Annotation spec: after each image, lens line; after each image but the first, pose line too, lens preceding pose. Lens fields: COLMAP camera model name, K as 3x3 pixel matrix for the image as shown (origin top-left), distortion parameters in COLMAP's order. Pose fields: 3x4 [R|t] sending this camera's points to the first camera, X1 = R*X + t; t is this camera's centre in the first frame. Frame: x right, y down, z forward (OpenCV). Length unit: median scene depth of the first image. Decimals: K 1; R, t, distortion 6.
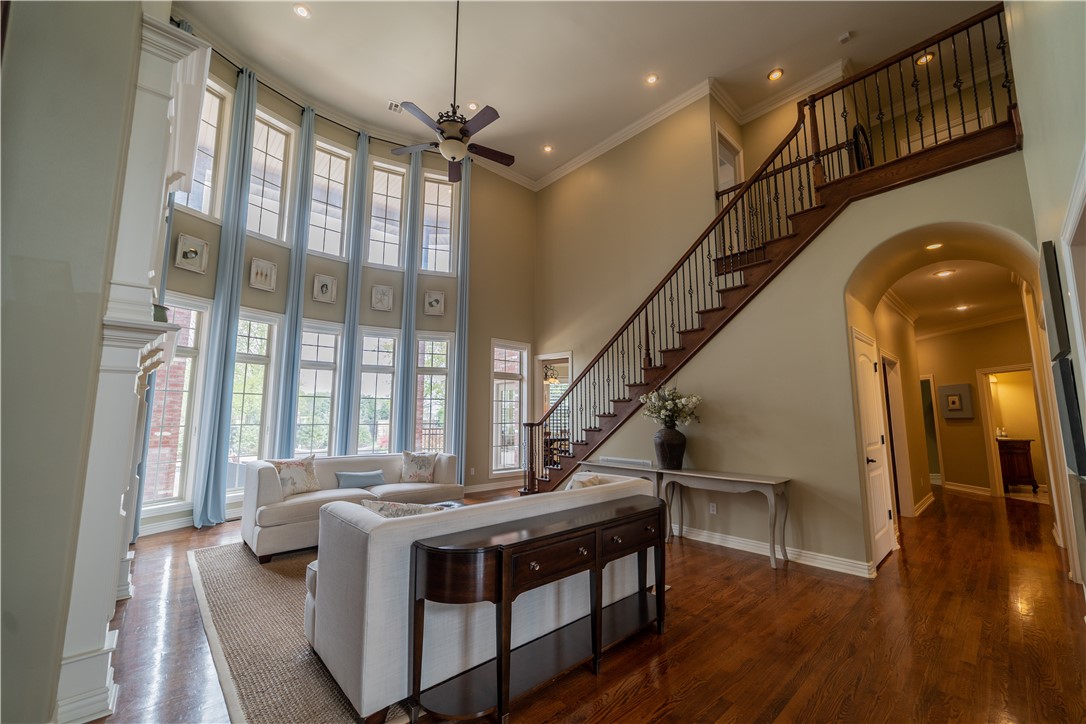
lens RADIAL K [[425.9, 0, 545.5], [0, 425.9, 362.4], [0, 0, 1]] dist [-0.019084, 0.007408]
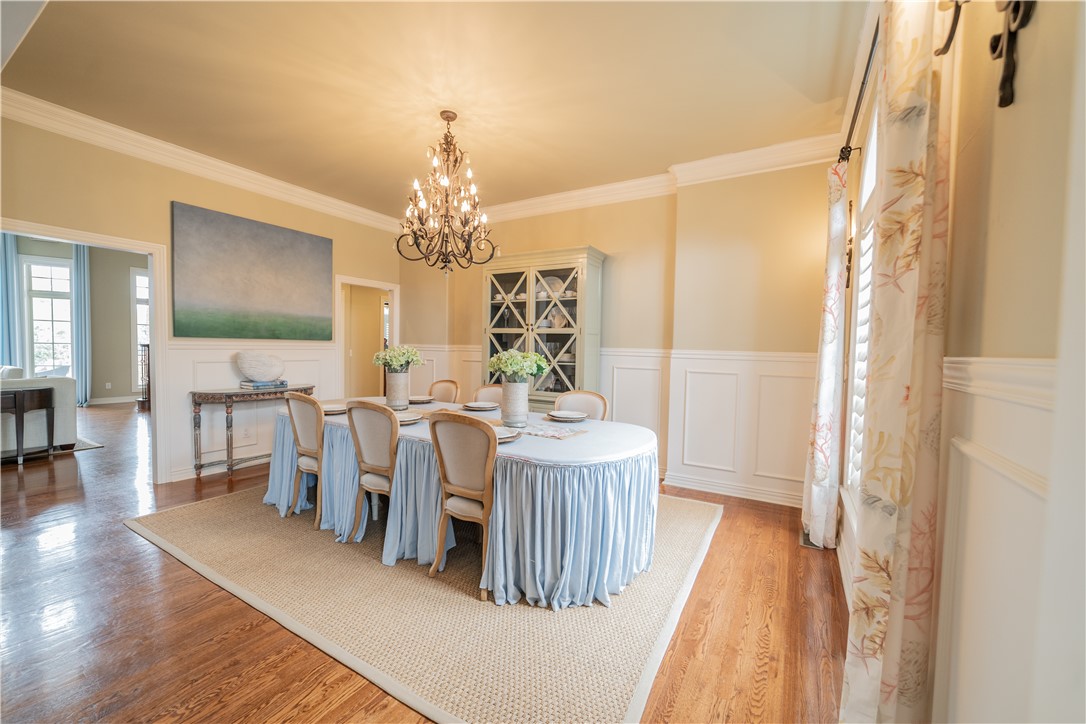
lens RADIAL K [[425.9, 0, 545.5], [0, 425.9, 362.4], [0, 0, 1]] dist [-0.019084, 0.007408]
pose [[0.957635, 0.008210, 0.287869, 0.802330], [-0.054844, 0.986499, 0.154312, -0.056792], [-0.282716, -0.163563, 0.945156, -0.497994]]
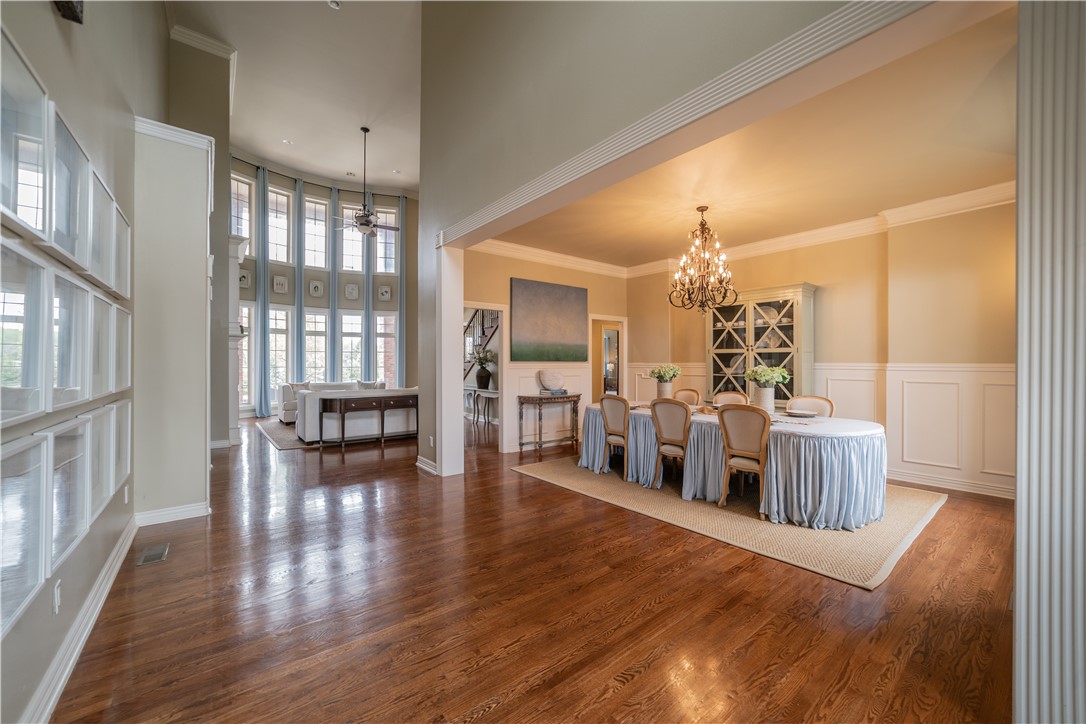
lens RADIAL K [[425.9, 0, 545.5], [0, 425.9, 362.4], [0, 0, 1]] dist [-0.019084, 0.007408]
pose [[0.997489, 0.000150, -0.070827, 0.593832], [0.008538, 0.992450, 0.122355, -0.089621], [0.070310, -0.122653, 0.989956, -0.755423]]
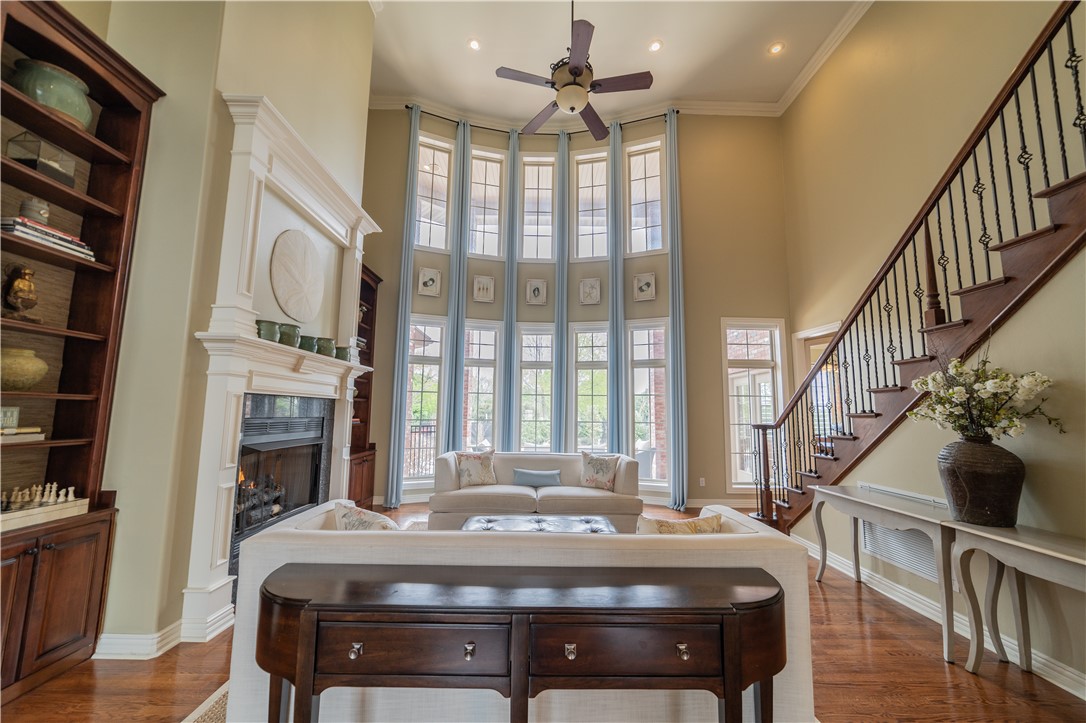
lens RADIAL K [[425.9, 0, 545.5], [0, 425.9, 361.9], [0, 0, 1]] dist [-0.019084, 0.007408]
pose [[0.746177, -0.071346, -0.661913, 0.206030], [0.072296, 0.997045, -0.025970, 0.031290], [0.661810, -0.028475, 0.749130, 0.243339]]
